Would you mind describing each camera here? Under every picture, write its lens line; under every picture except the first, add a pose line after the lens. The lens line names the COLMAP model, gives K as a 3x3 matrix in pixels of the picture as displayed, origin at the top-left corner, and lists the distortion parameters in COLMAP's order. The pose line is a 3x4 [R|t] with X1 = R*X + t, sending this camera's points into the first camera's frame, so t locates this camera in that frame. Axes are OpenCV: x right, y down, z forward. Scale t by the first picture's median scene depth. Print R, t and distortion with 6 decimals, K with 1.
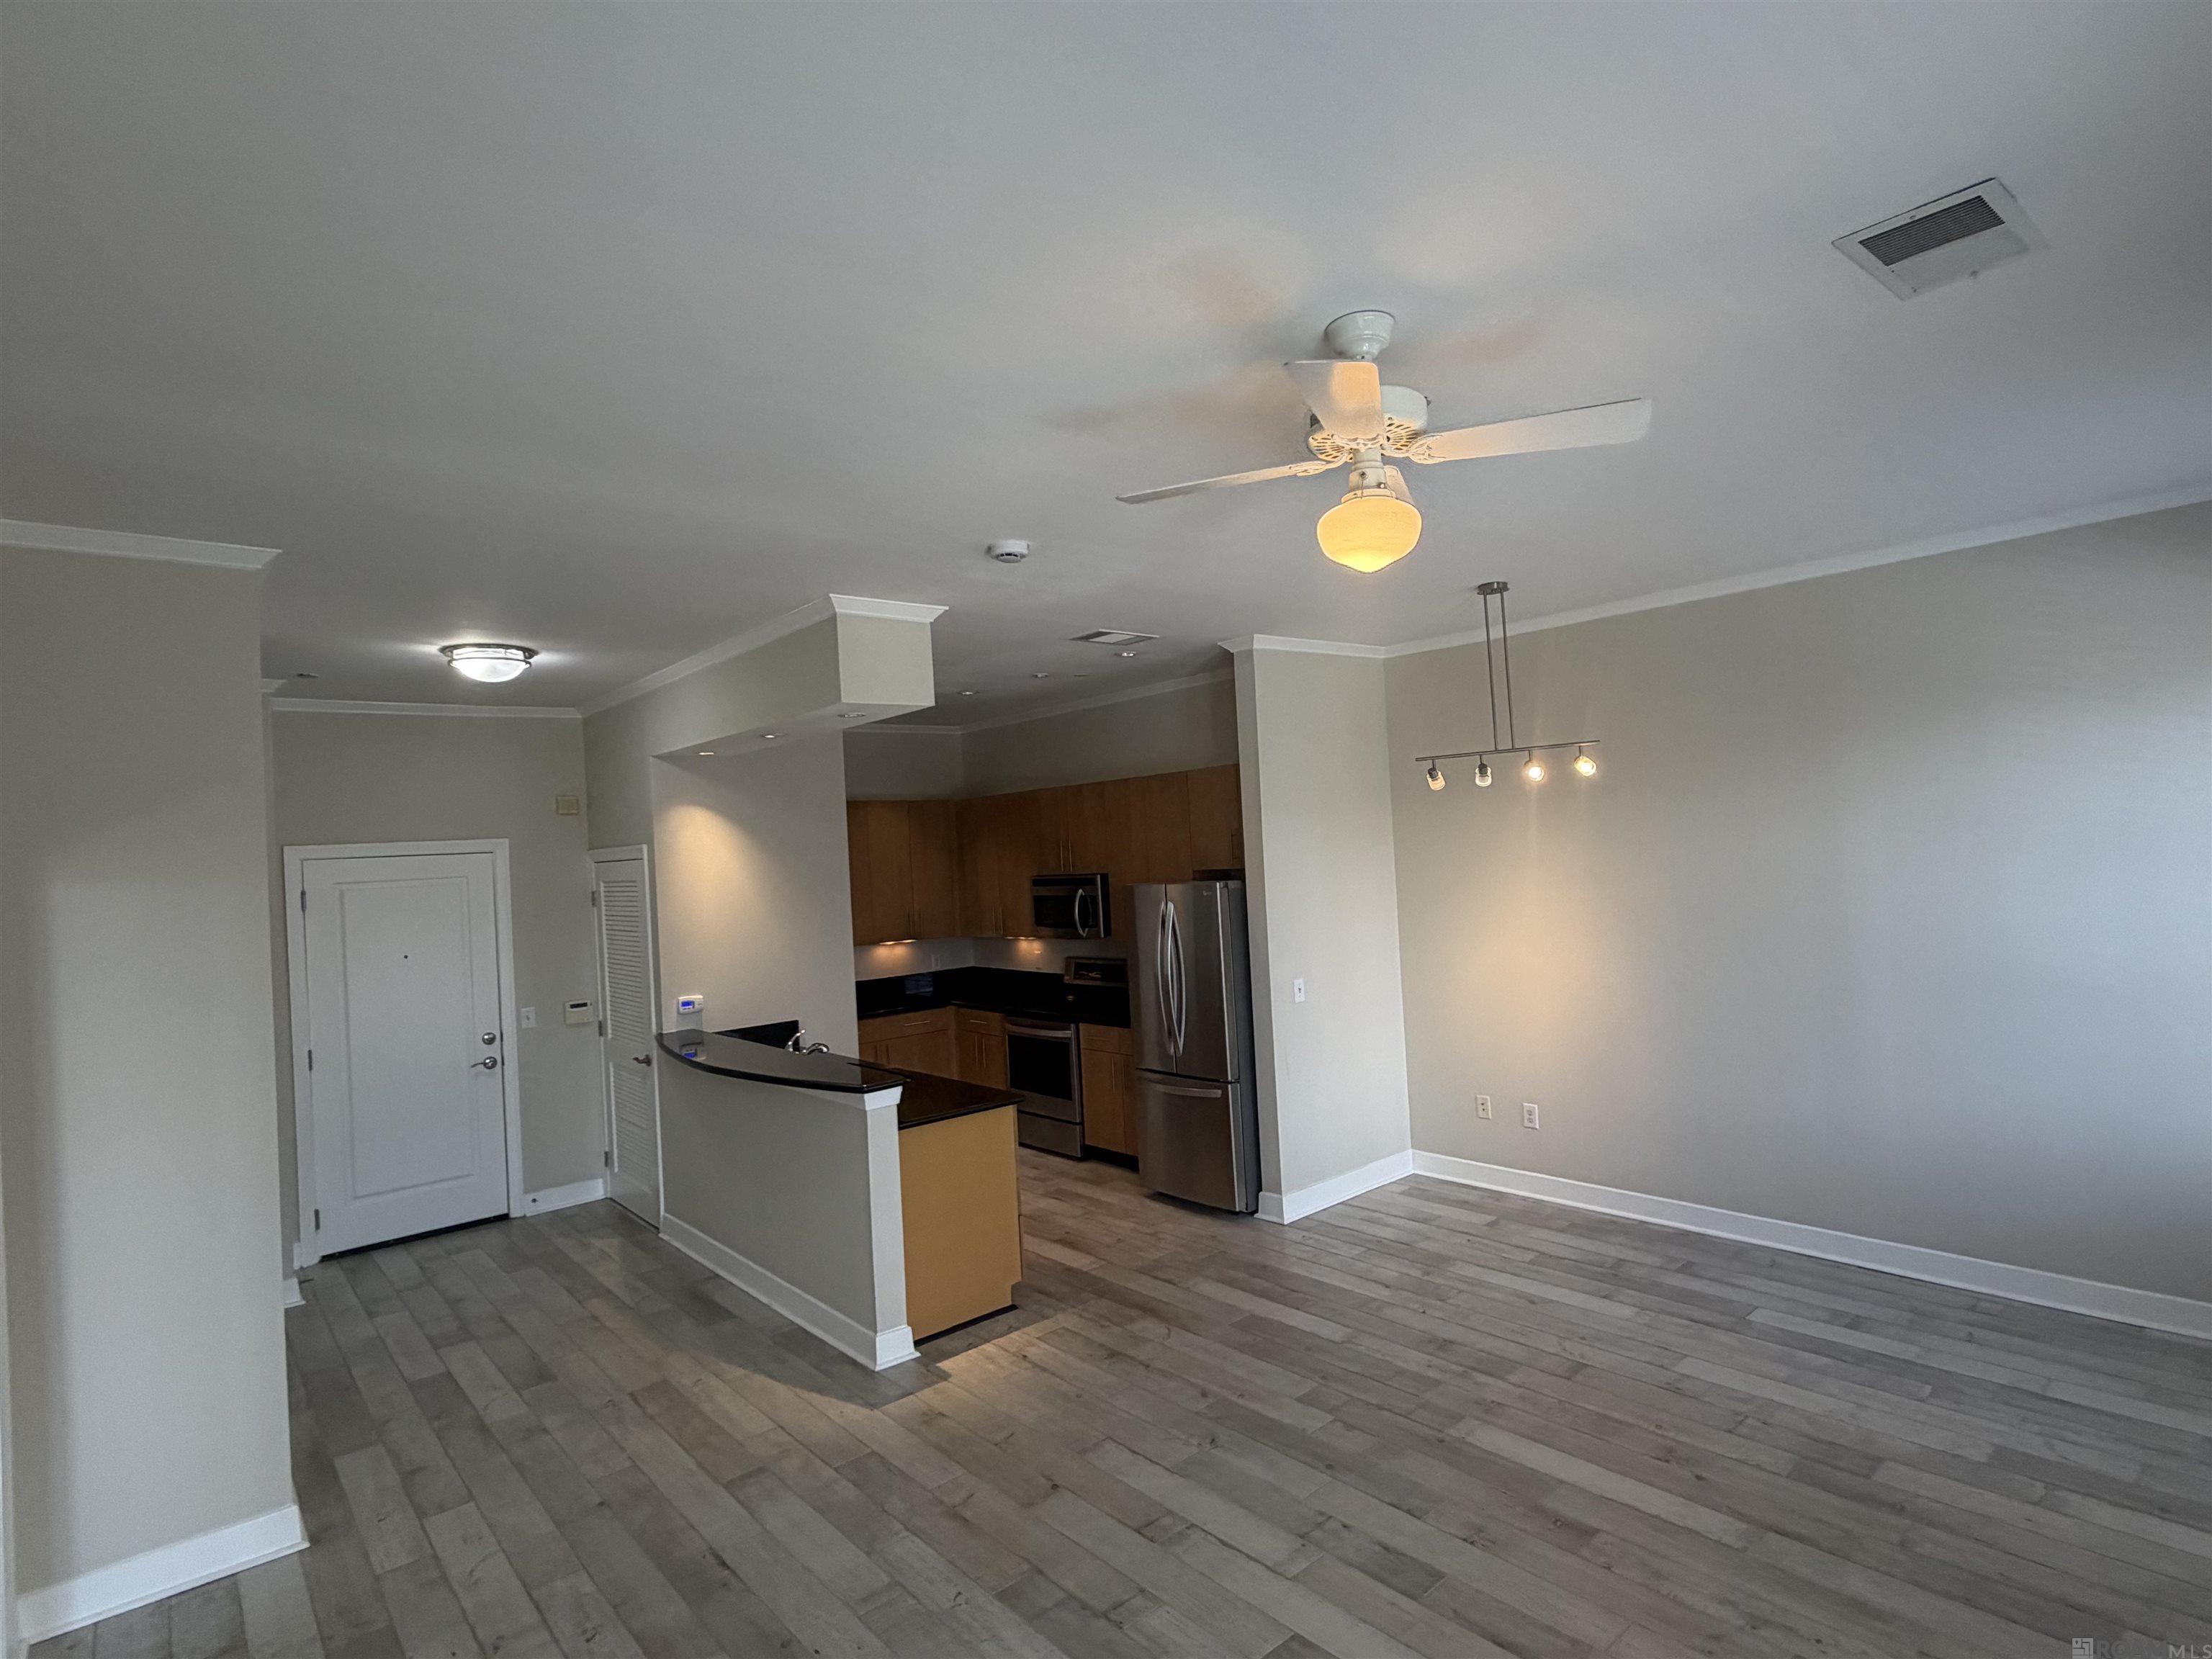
lens RADIAL K [[1142.0, 0, 1111.0], [0, 1142.0, 824.3], [0, 0, 1]] dist [-0.005999, 0.000837]
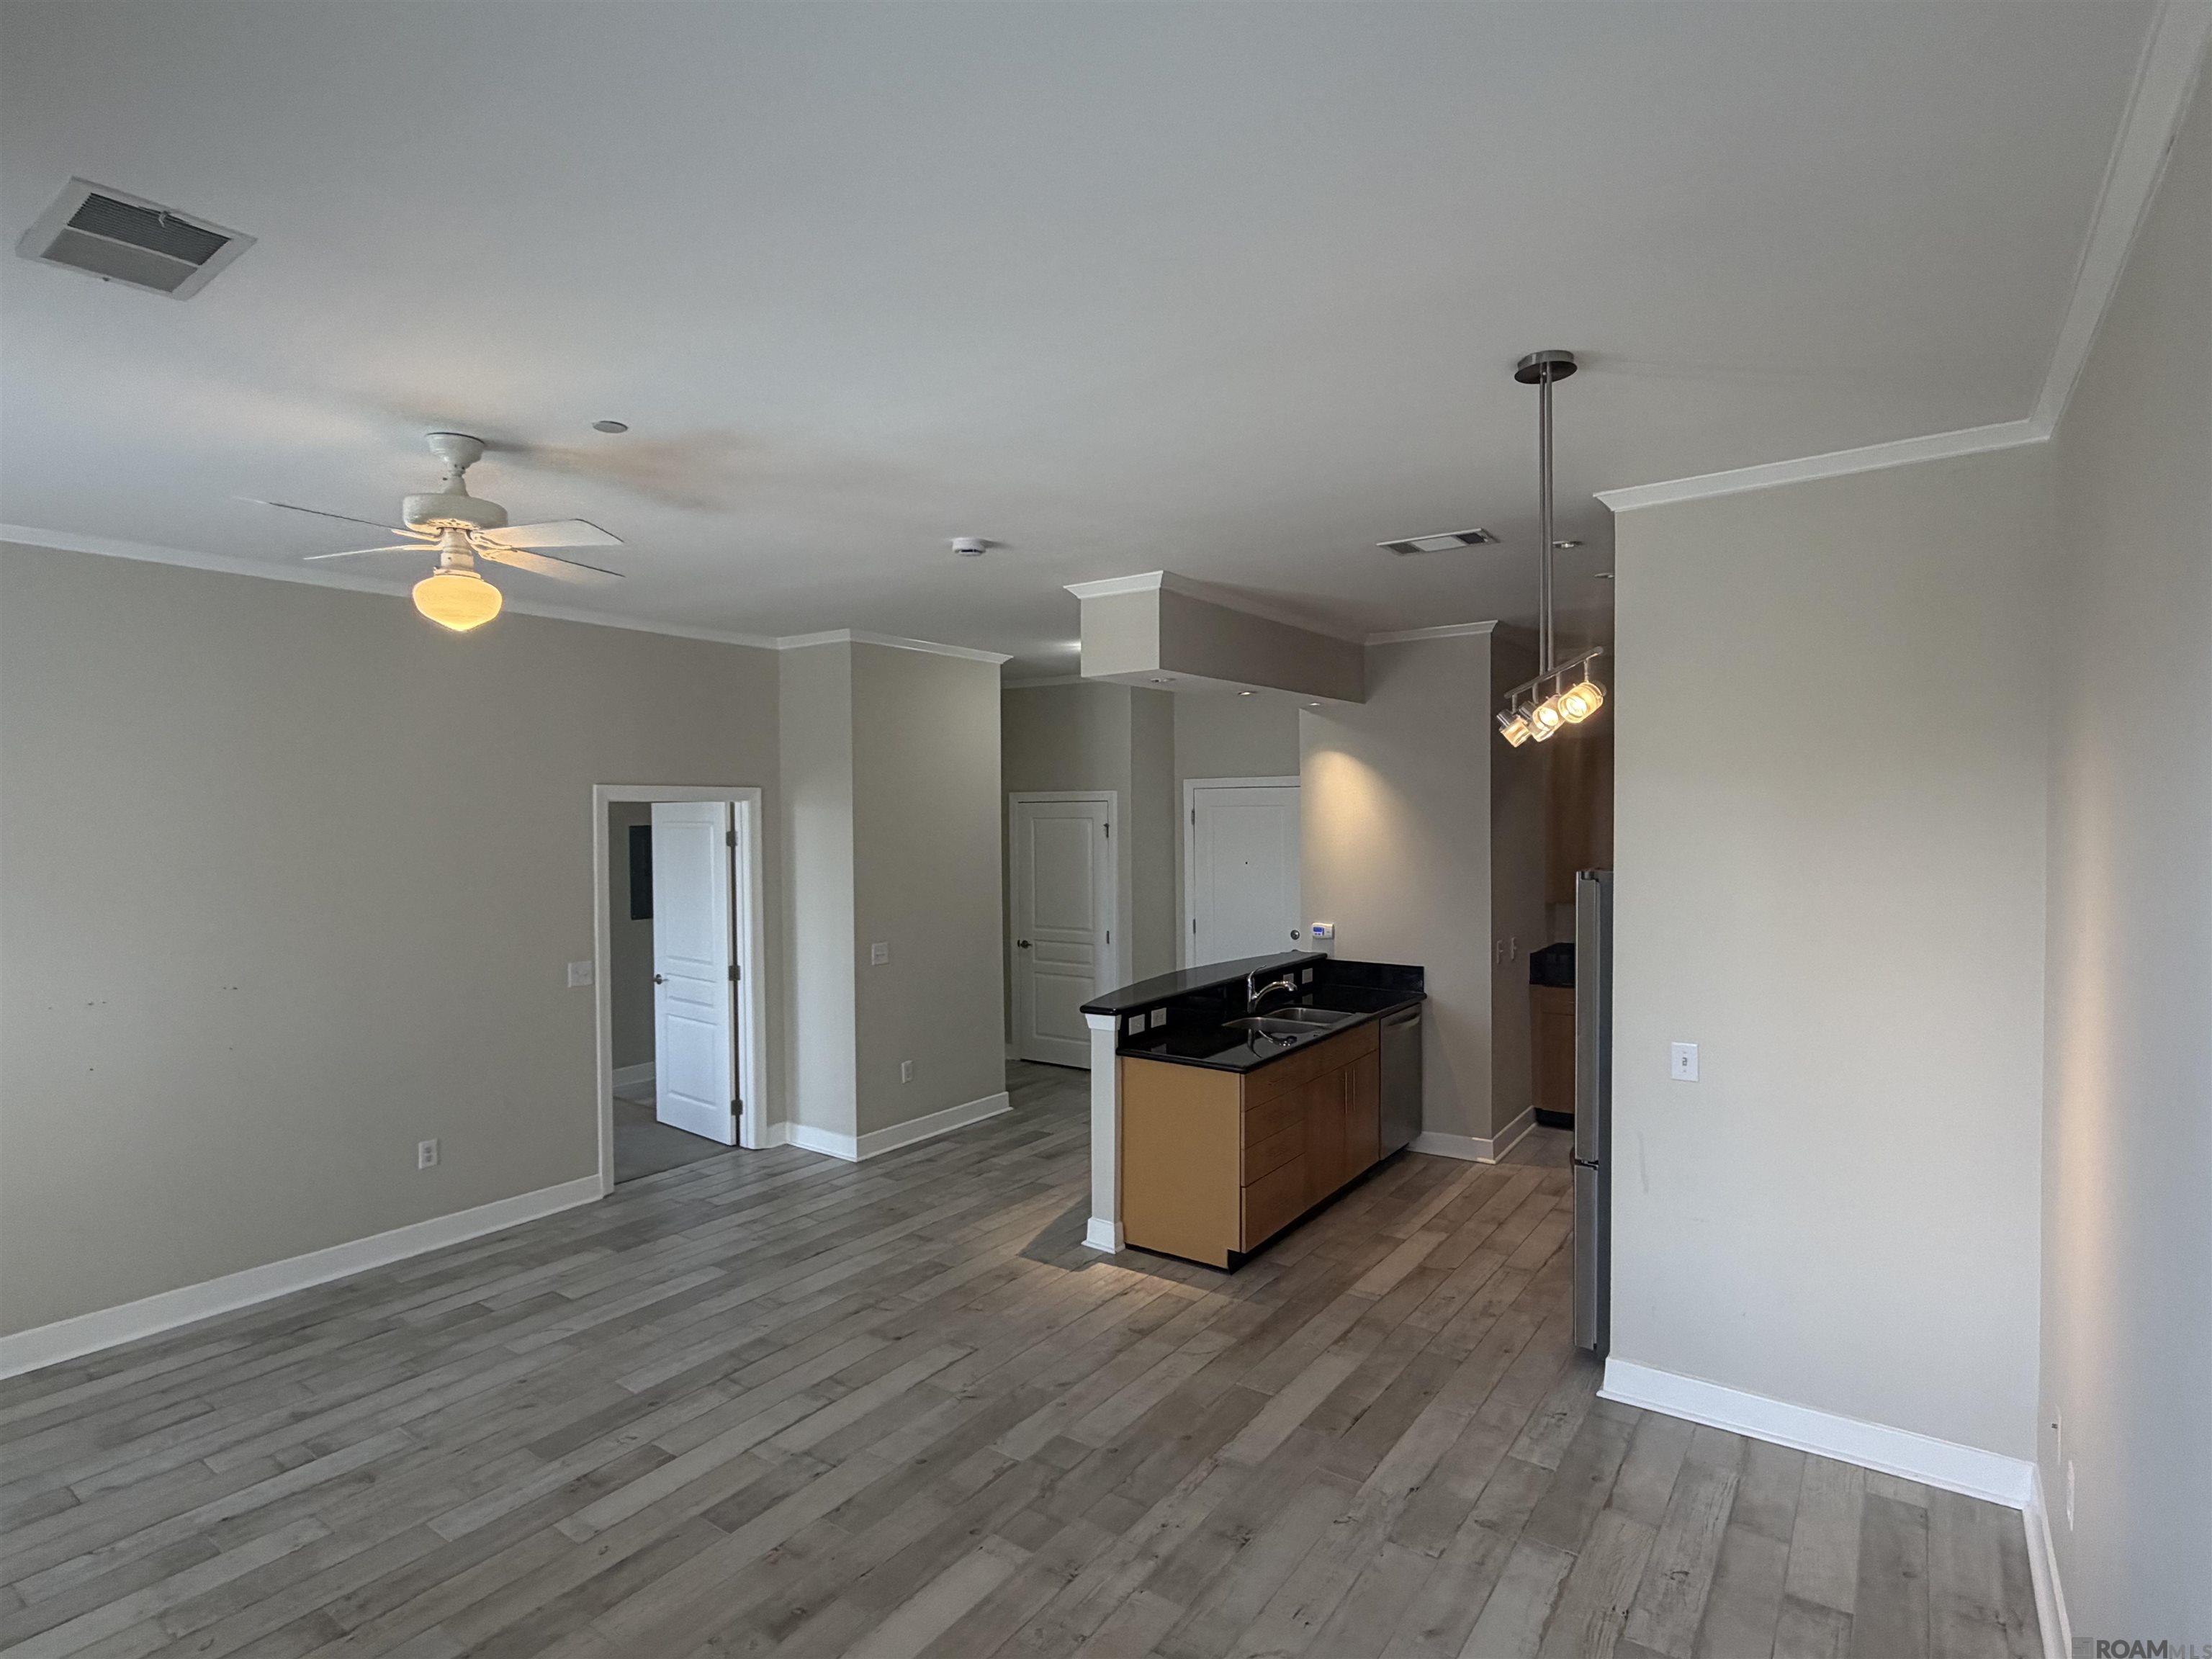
lens RADIAL K [[1142.0, 0, 1105.7], [0, 1142.0, 835.0], [0, 0, 1]] dist [-0.005999, 0.000837]
pose [[0.242102, 0.076999, -0.967191, 0.978905], [0.012452, 0.996517, 0.082451, -0.044198], [0.970171, -0.032005, 0.240300, 0.806131]]
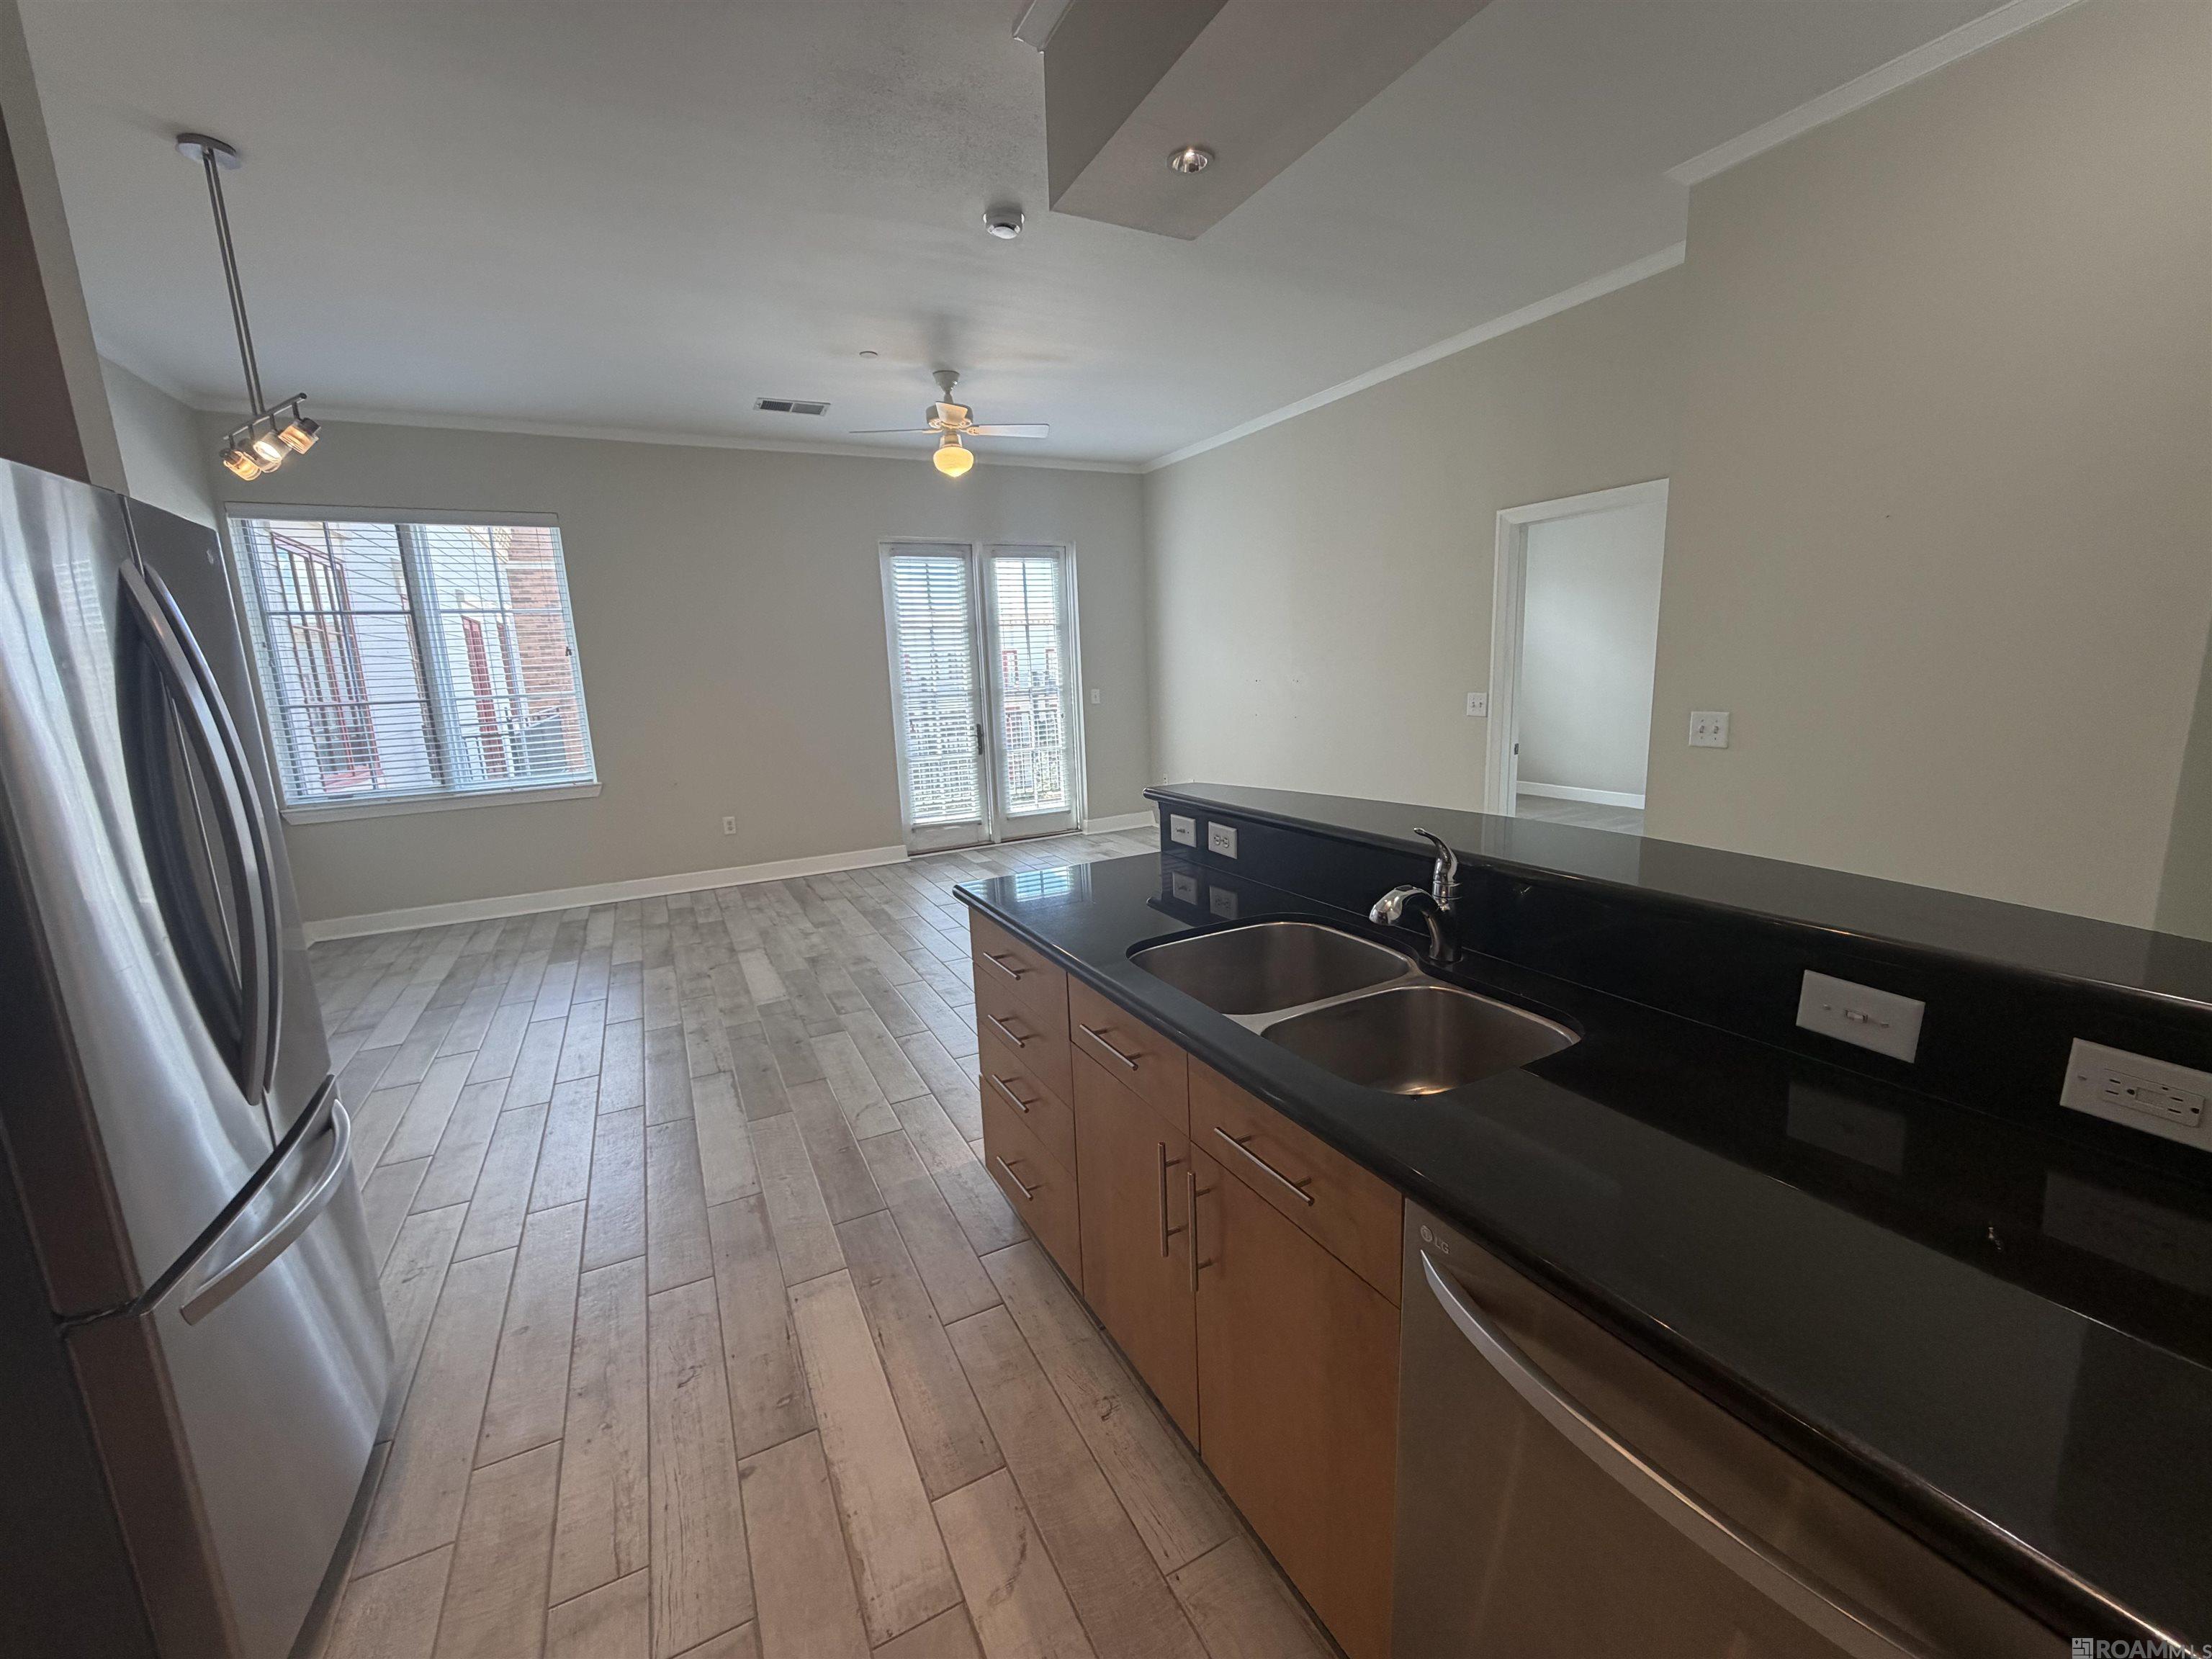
lens RADIAL K [[886.5, 0, 1107.5], [0, 886.5, 831.2], [0, 0, 1]] dist [0.002101, 0.000043]
pose [[-0.969210, 0.048534, 0.241406, -0.326376], [0.087740, 0.984103, 0.154410, 0.175809], [-0.230075, 0.170837, -0.958061, 1.732105]]
